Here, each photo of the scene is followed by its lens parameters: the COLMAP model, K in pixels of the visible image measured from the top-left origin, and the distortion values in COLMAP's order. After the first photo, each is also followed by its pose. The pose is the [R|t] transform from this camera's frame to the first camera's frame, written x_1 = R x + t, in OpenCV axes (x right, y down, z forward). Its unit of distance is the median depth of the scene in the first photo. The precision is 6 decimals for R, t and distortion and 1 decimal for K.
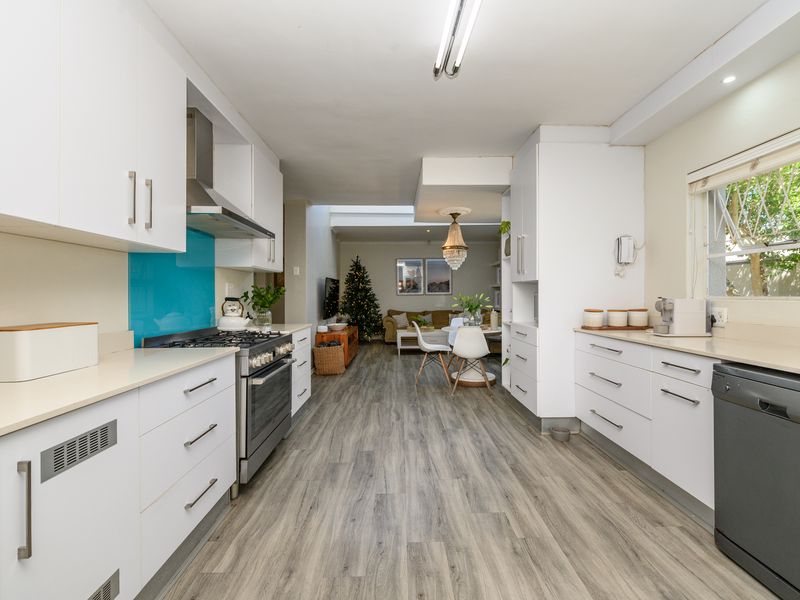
lens RADIAL K [[419.4, 0, 400.0], [0, 419.4, 300.0], [0, 0, 1]] dist [0.004651, 0.000225]
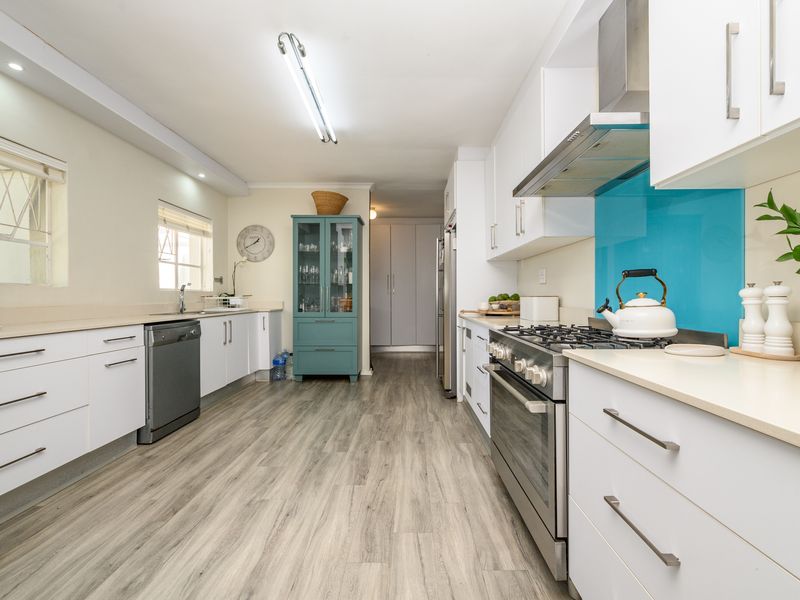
lens RADIAL K [[419.4, 0, 400.0], [0, 419.4, 300.0], [0, 0, 1]] dist [0.004651, 0.000225]
pose [[-0.999647, 0.006932, 0.025662, -0.165382], [0.007408, 0.999802, 0.018494, 0.025020], [-0.025528, 0.018678, -0.999500, 1.962510]]
